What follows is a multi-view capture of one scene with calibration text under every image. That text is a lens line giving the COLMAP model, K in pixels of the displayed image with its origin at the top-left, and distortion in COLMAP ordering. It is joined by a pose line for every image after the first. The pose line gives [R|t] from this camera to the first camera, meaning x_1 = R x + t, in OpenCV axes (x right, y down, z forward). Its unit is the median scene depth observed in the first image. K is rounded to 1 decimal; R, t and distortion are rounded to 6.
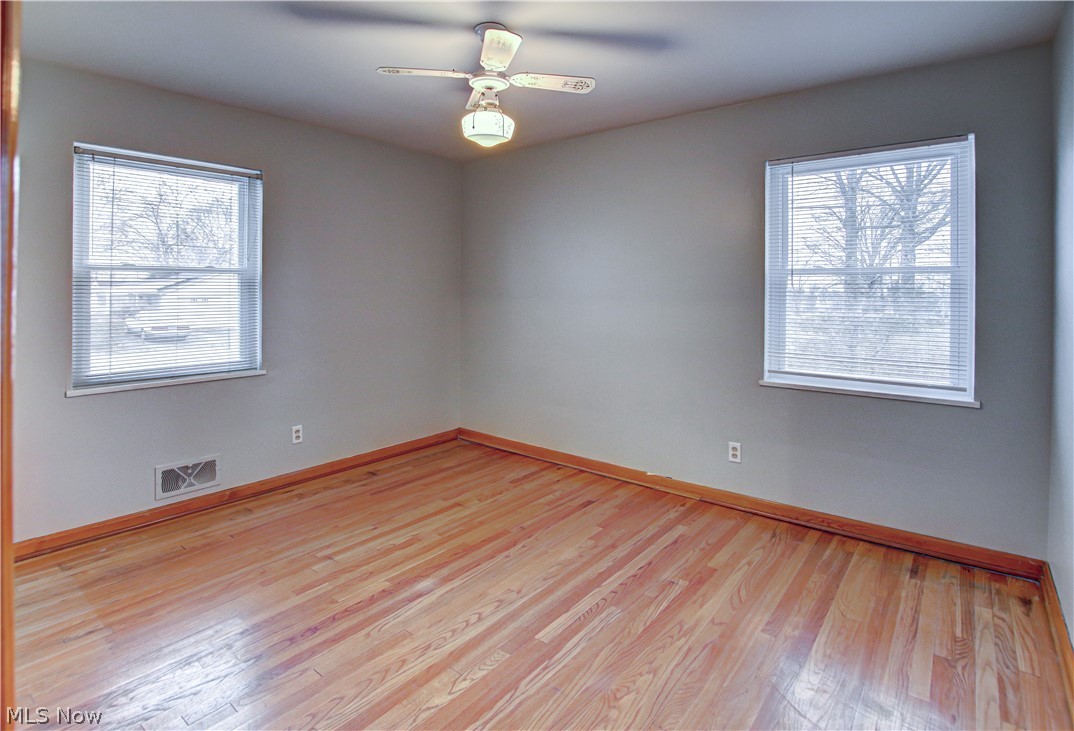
lens RADIAL K [[537.6, 0, 528.9], [0, 537.6, 364.6], [0, 0, 1]] dist [-0.029271, 0.001615]
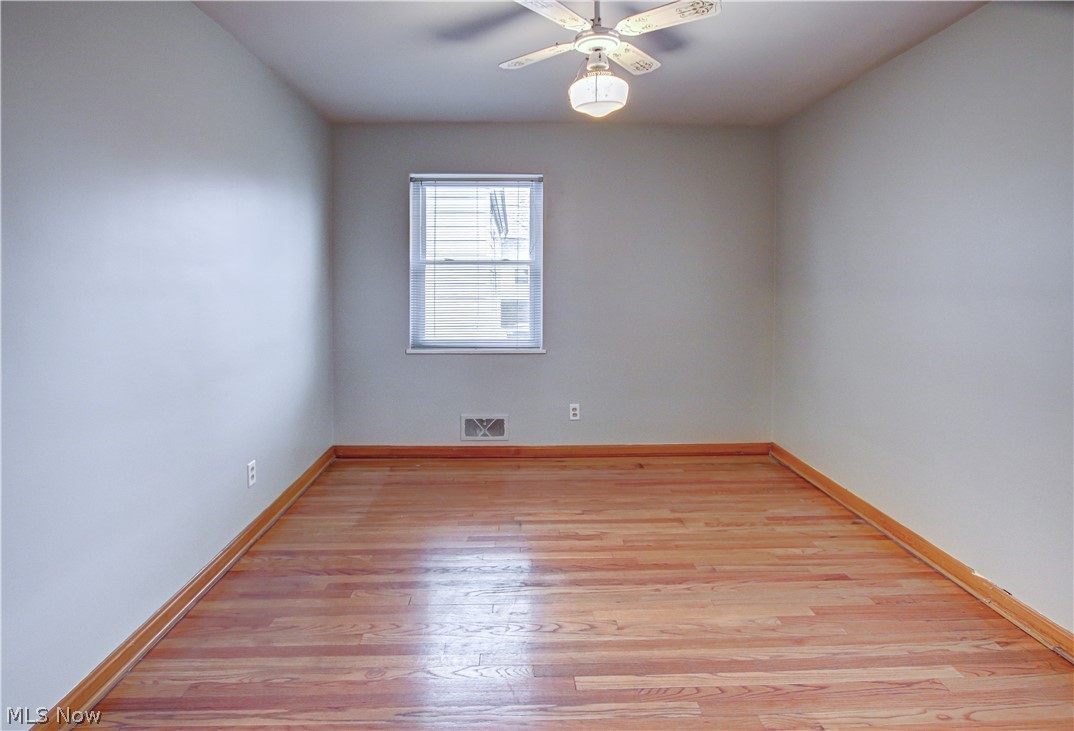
lens RADIAL K [[537.6, 0, 528.9], [0, 537.6, 364.6], [0, 0, 1]] dist [-0.029271, 0.001615]
pose [[0.655542, 0.113019, -0.746654, 0.409041], [-0.101297, 0.992962, 0.061366, -0.030475], [0.748334, 0.035406, 0.662377, 0.259985]]
